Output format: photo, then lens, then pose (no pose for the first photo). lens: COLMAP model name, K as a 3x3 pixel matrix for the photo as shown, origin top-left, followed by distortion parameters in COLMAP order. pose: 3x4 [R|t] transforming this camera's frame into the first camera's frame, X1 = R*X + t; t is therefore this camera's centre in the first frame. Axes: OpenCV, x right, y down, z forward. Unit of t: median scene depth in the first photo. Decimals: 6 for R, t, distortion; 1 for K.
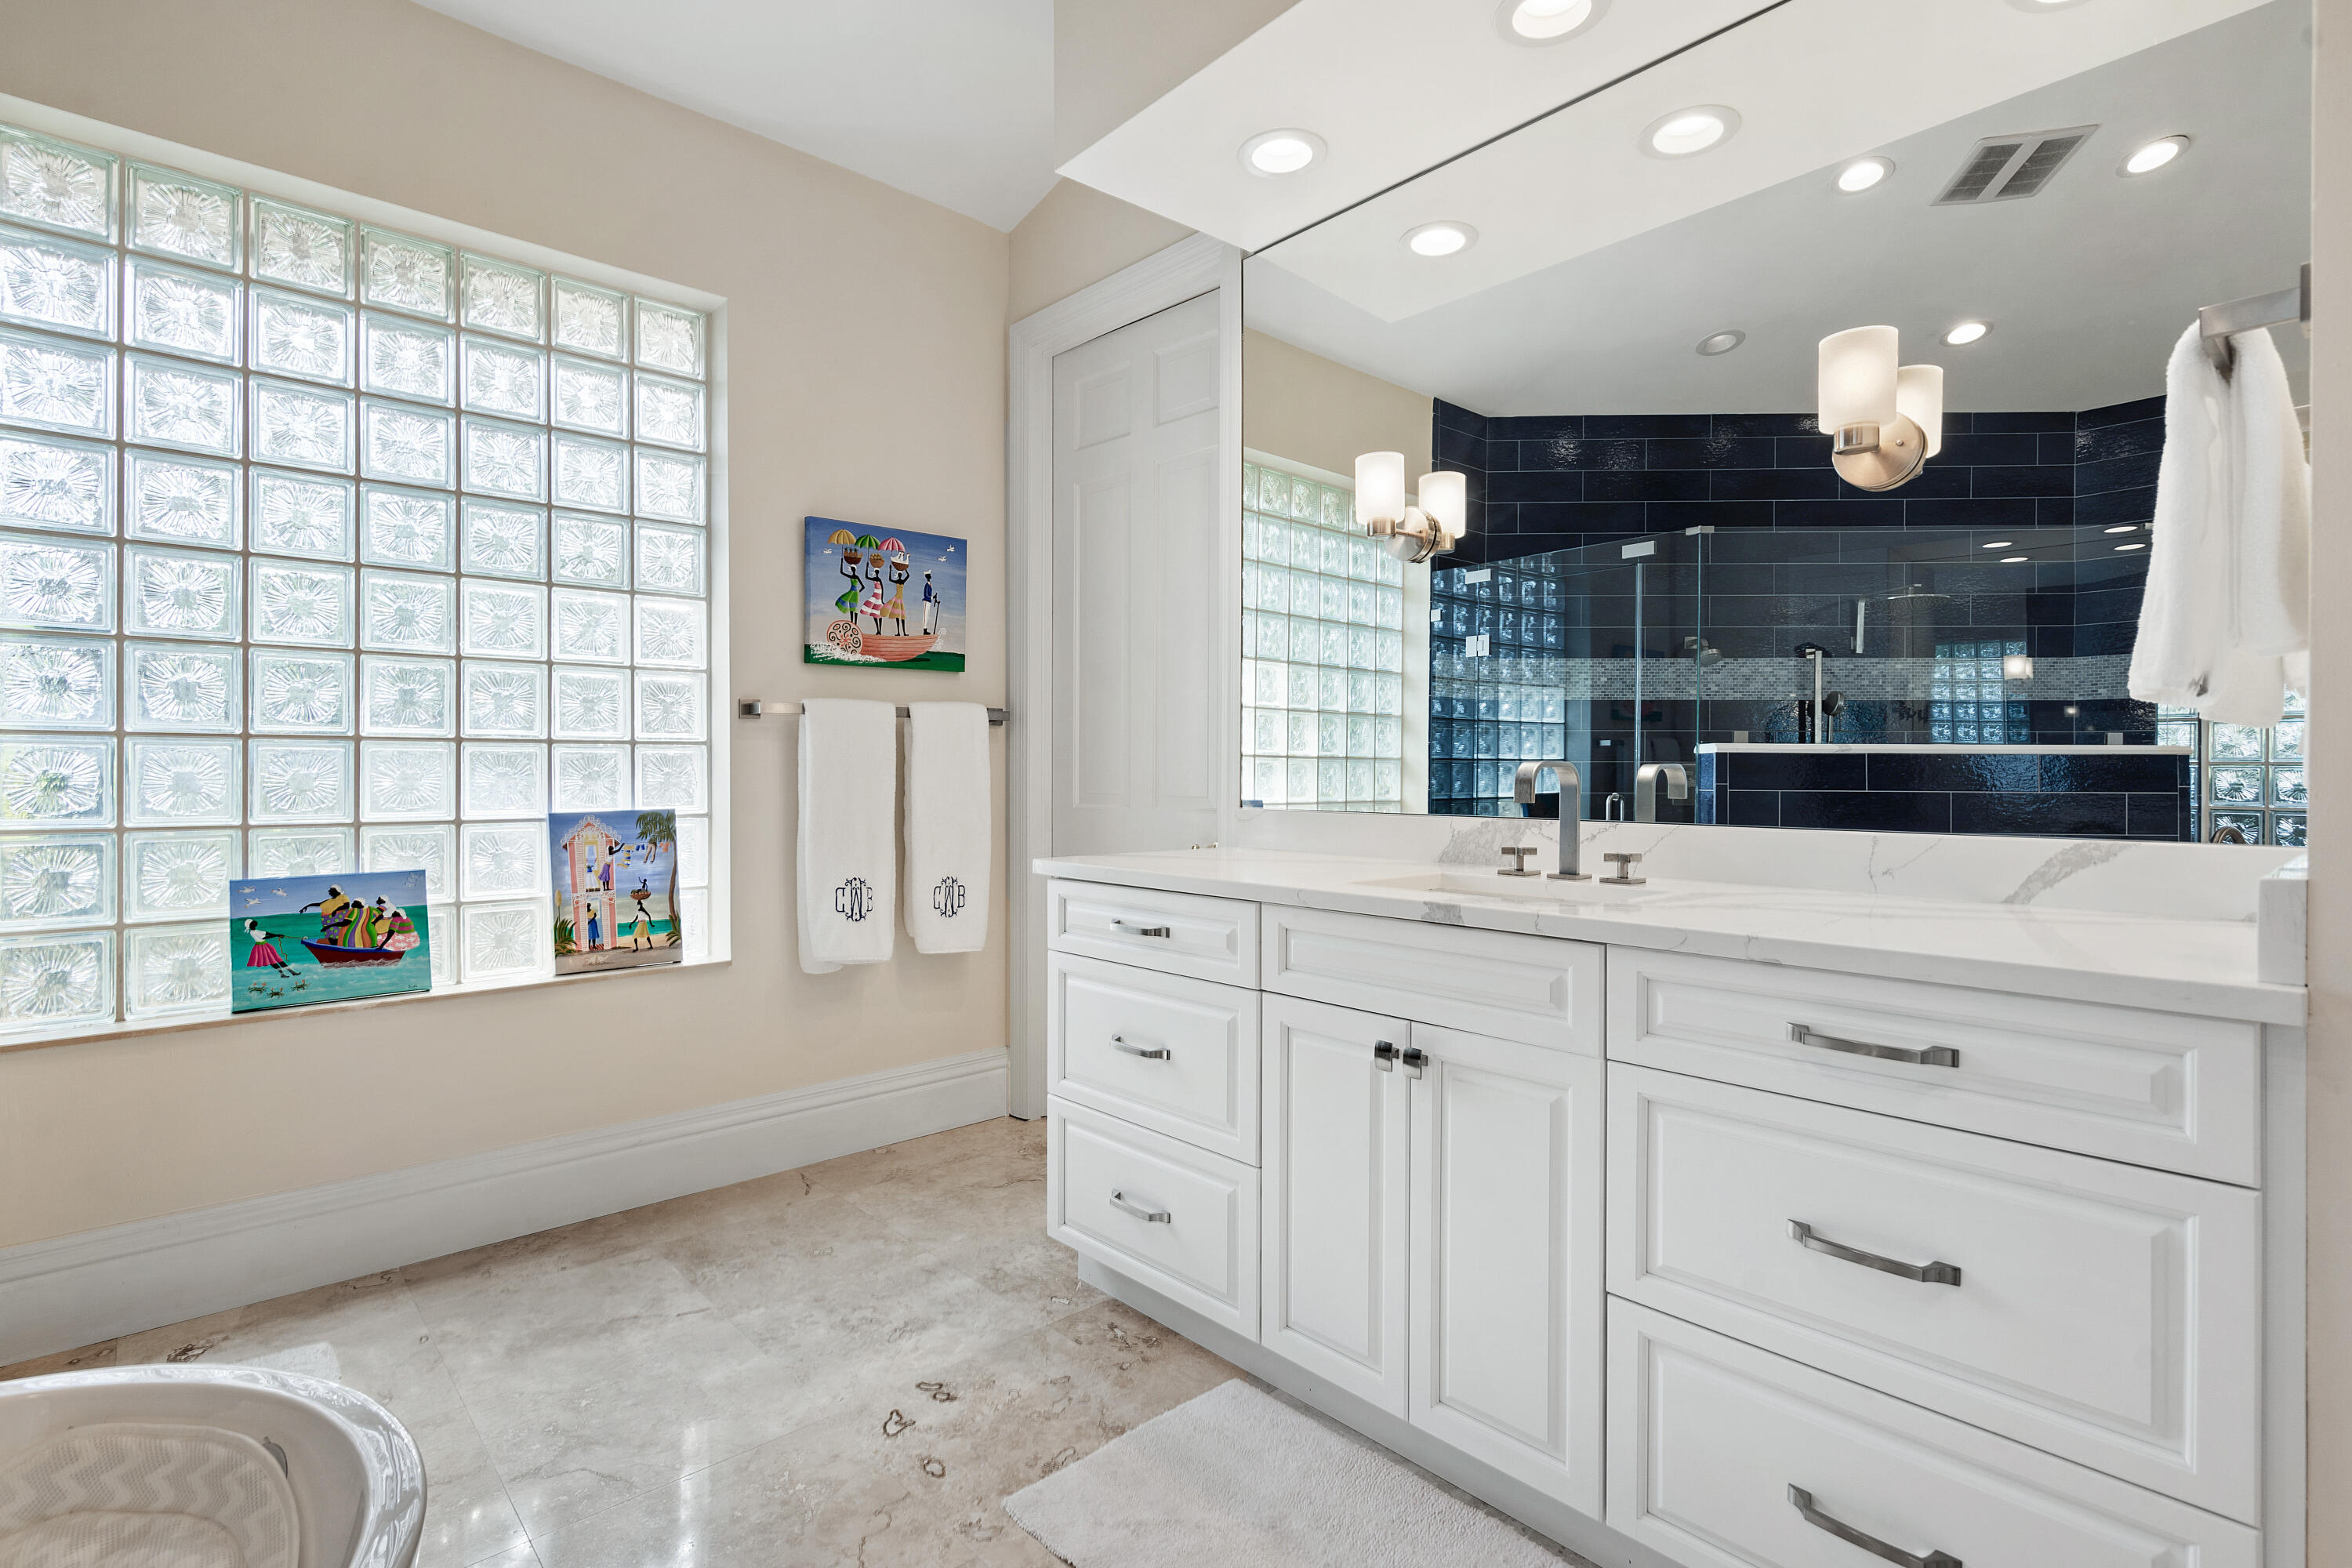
lens RADIAL K [[1112.0, 0, 1175.2], [0, 1112.0, 766.8], [0, 0, 1]] dist [0.002164, 0.000527]
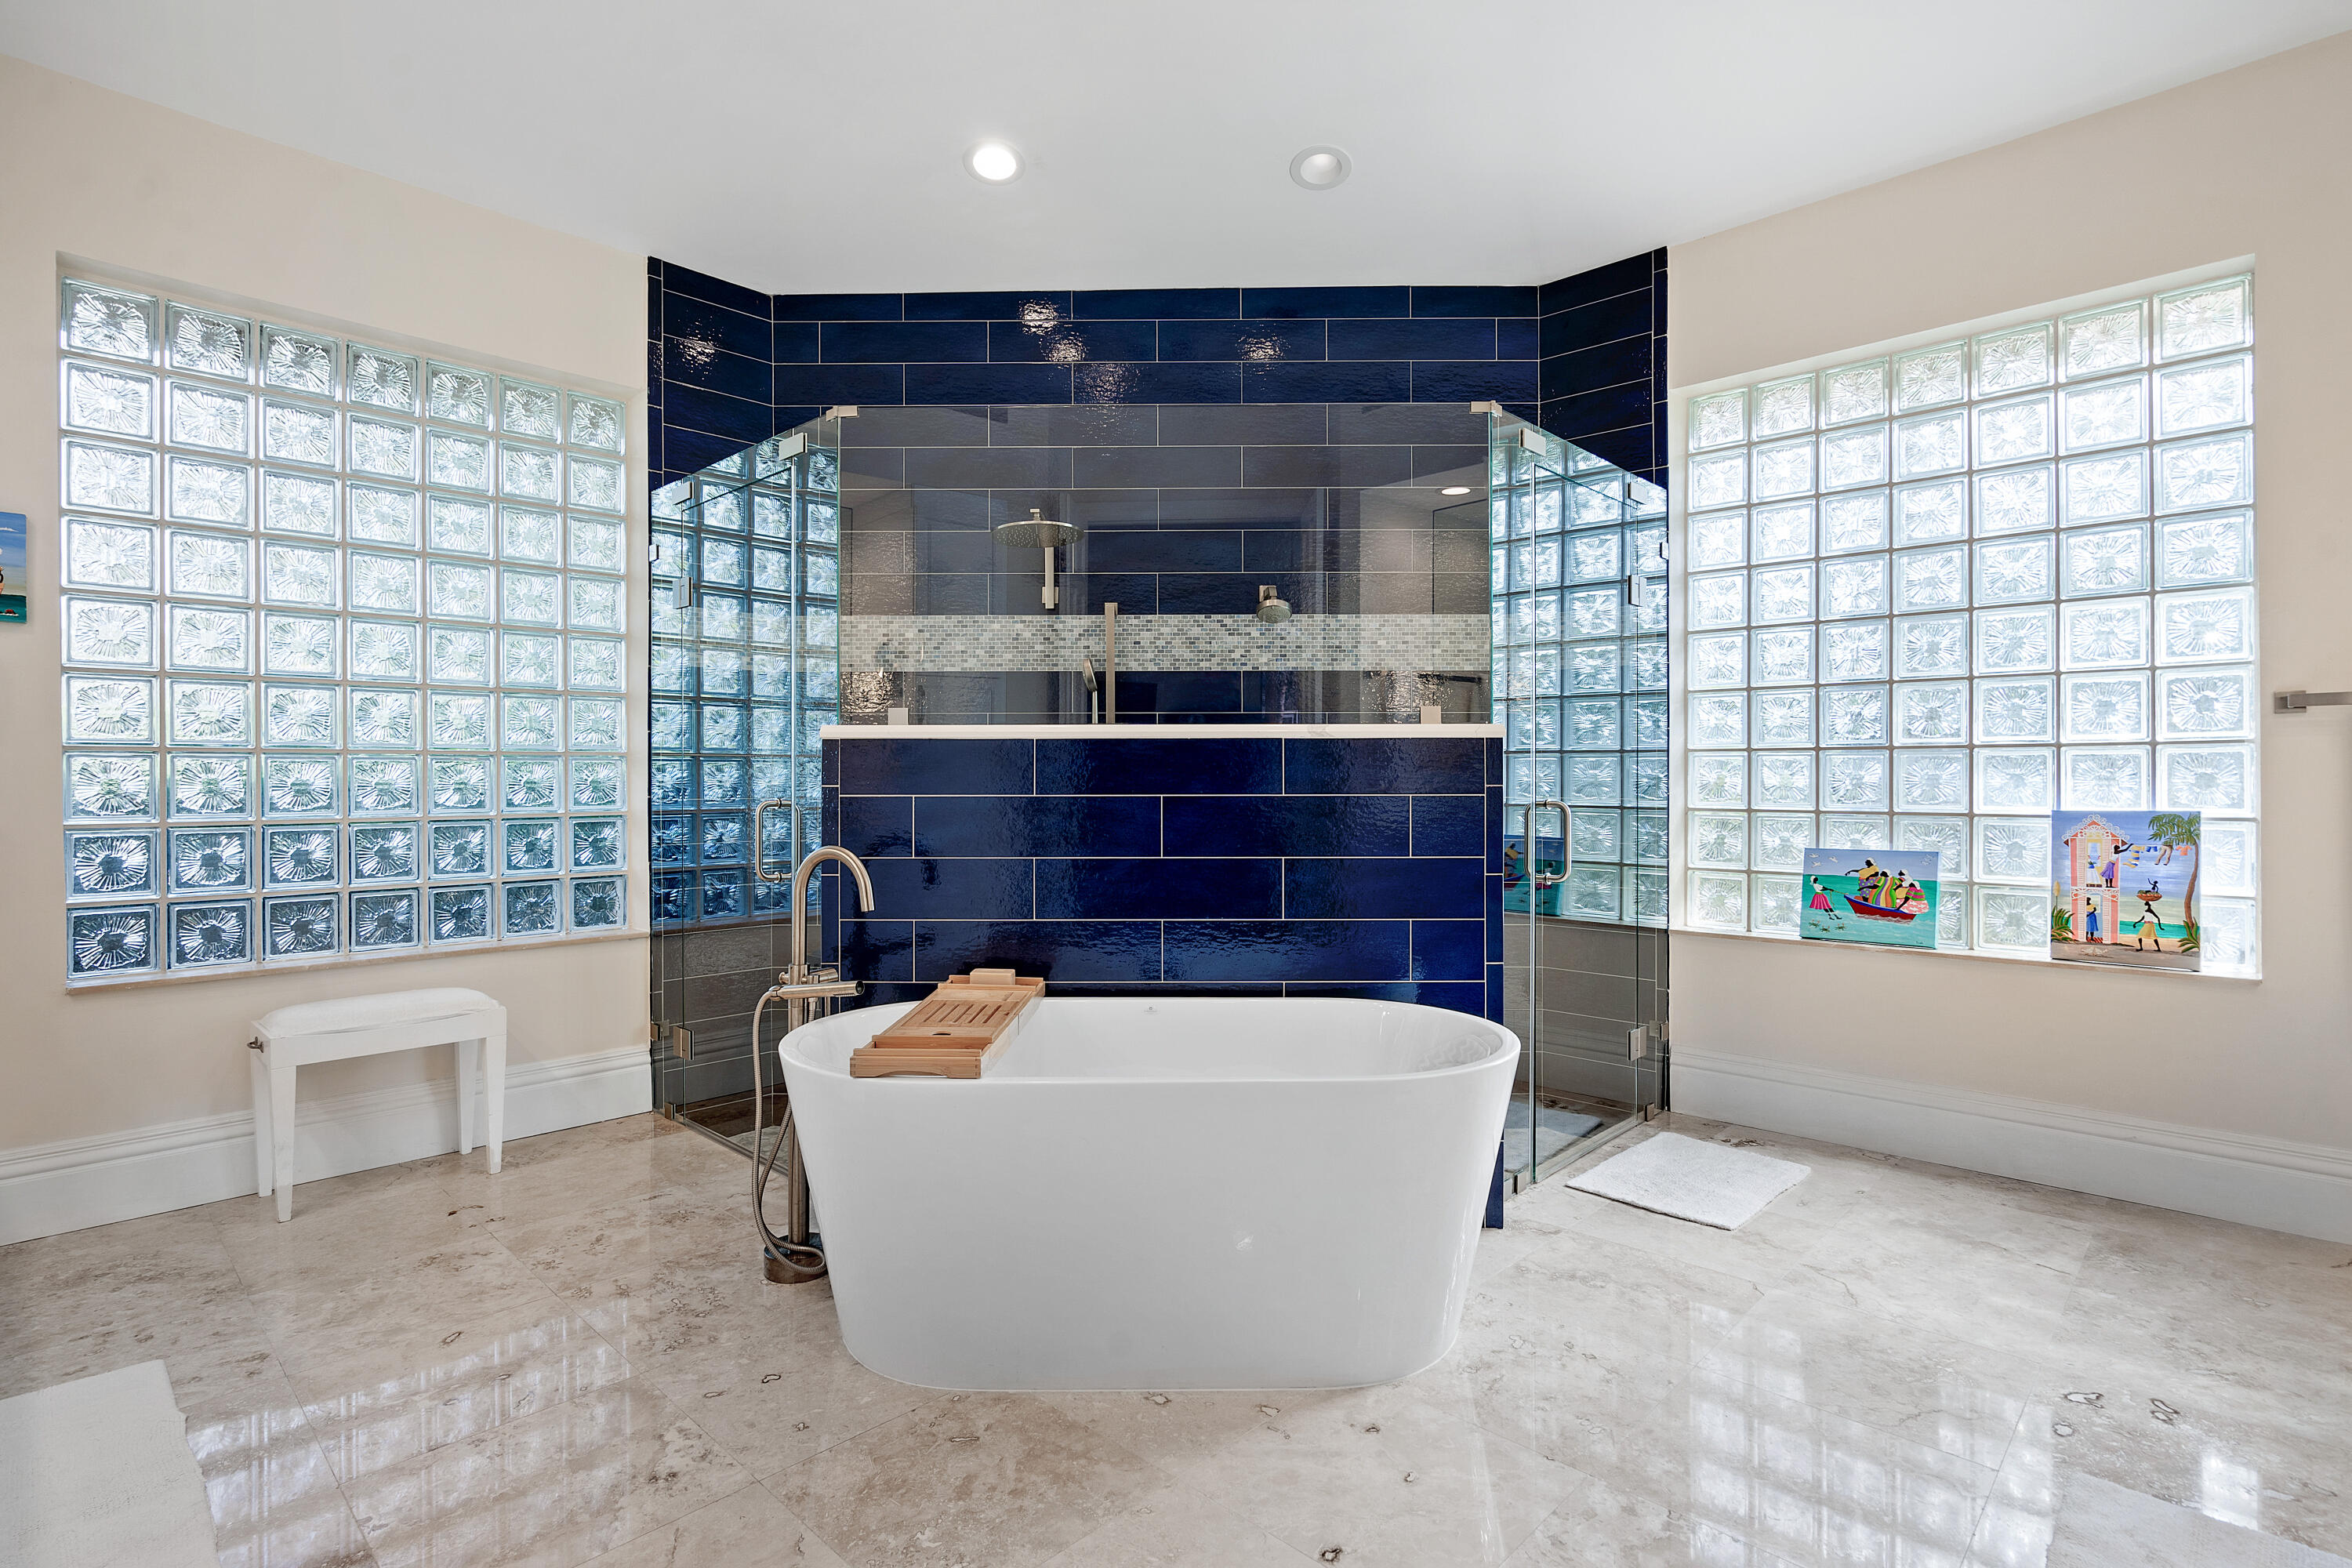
lens RADIAL K [[1161.8, 0, 1177.6], [0, 1161.8, 776.8], [0, 0, 1]] dist [-0.000995, -0.000423]
pose [[0.077472, -0.002892, -0.996990, 0.550477], [0.003751, 0.999990, -0.002609, 0.008477], [0.996987, -0.003538, 0.077482, 0.055536]]
